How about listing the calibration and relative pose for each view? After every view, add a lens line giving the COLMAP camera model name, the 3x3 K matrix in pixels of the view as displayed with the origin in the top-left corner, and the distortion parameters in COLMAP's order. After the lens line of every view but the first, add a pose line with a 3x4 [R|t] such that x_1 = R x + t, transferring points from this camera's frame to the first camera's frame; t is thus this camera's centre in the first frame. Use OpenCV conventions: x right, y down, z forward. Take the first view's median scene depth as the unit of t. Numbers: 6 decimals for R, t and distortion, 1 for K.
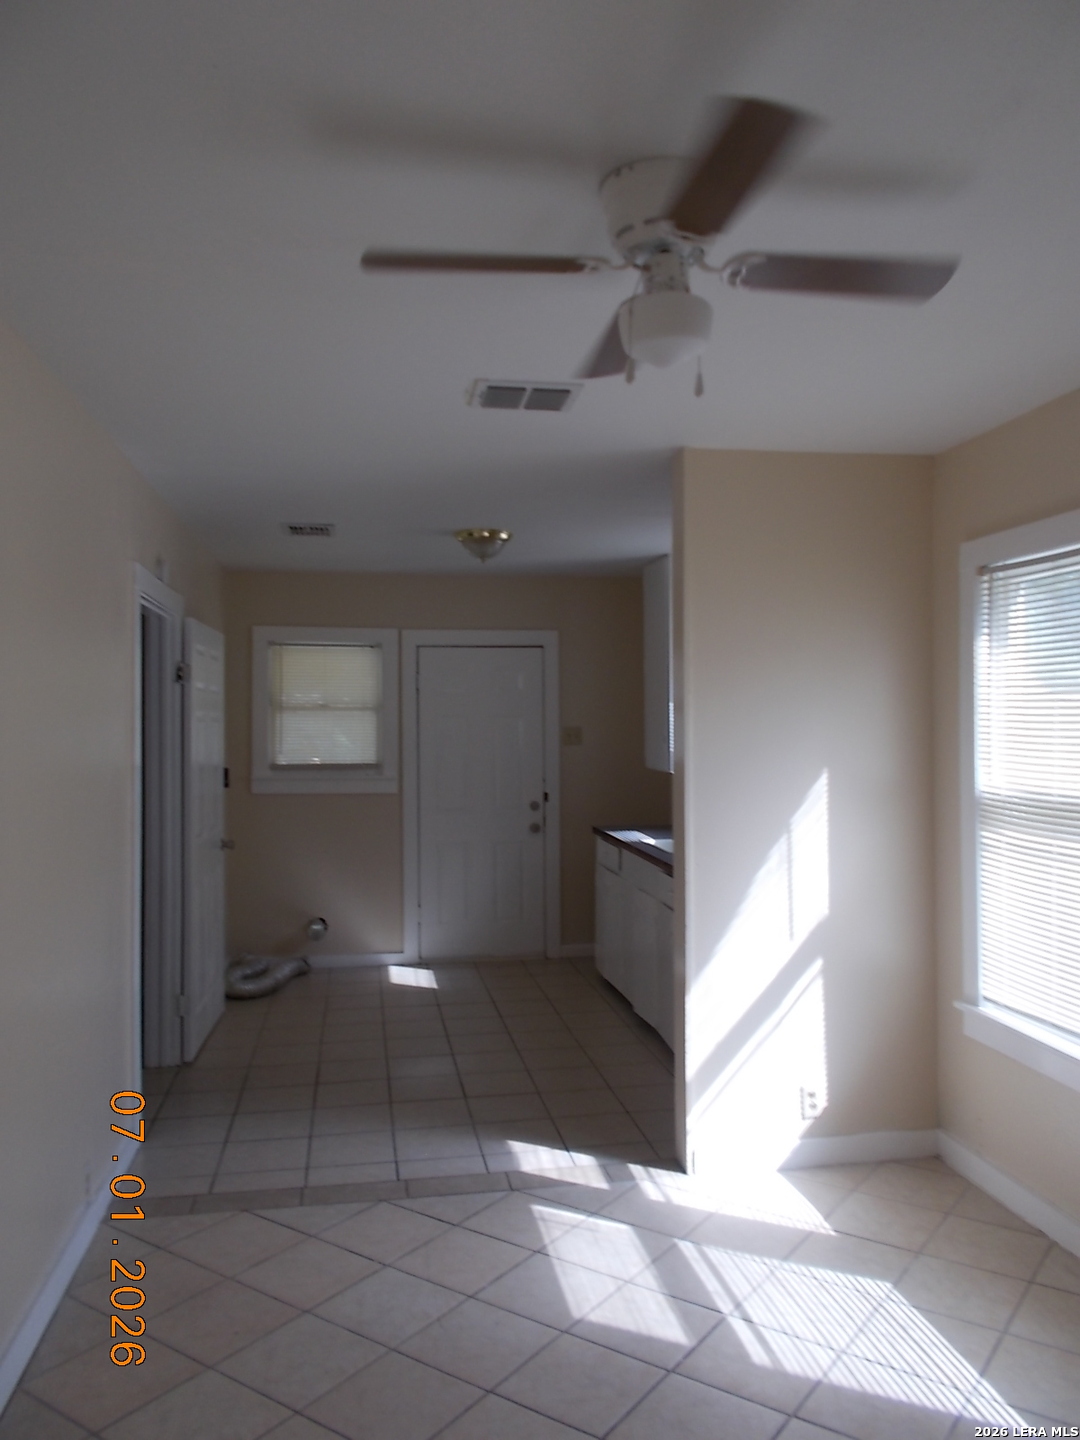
lens RADIAL K [[1119.9, 0, 540.0], [0, 1119.9, 720.0], [0, 0, 1]] dist [-0.000746, -0.004393]
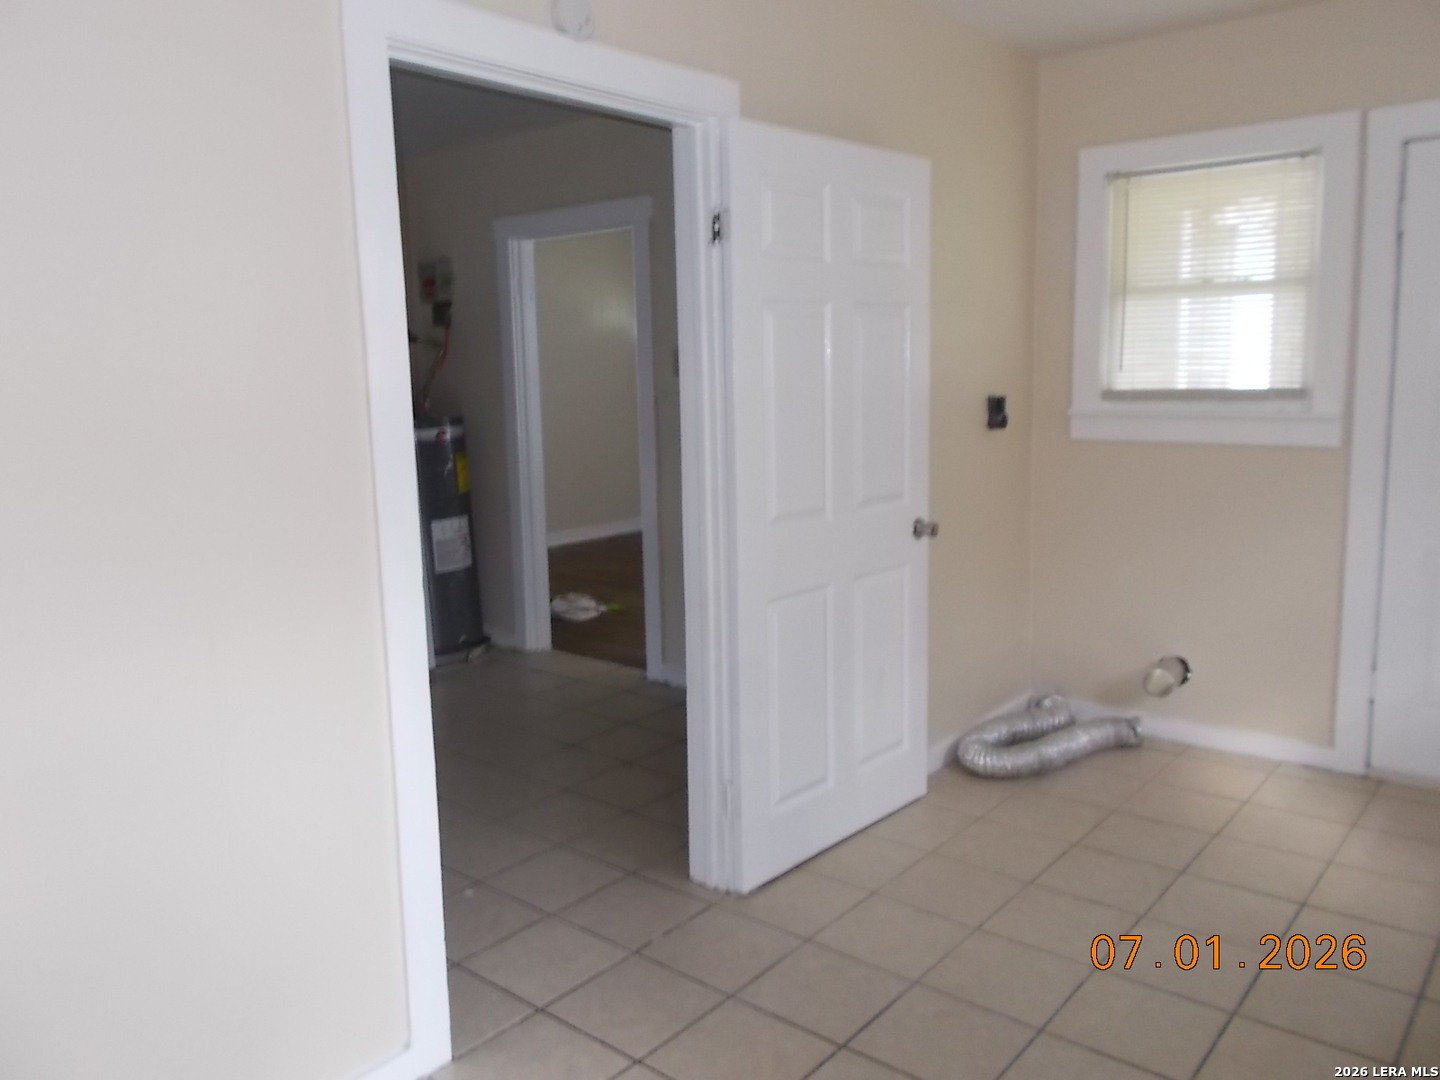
lens RADIAL K [[1119.9, 0, 720.0], [0, 1119.9, 540.0], [0, 0, 1]] dist [-0.000746, -0.004393]
pose [[0.643572, 0.103518, -0.758353, 0.084213], [0.032054, 0.986297, 0.161836, 0.015691], [0.764714, -0.128461, 0.631435, 0.462435]]
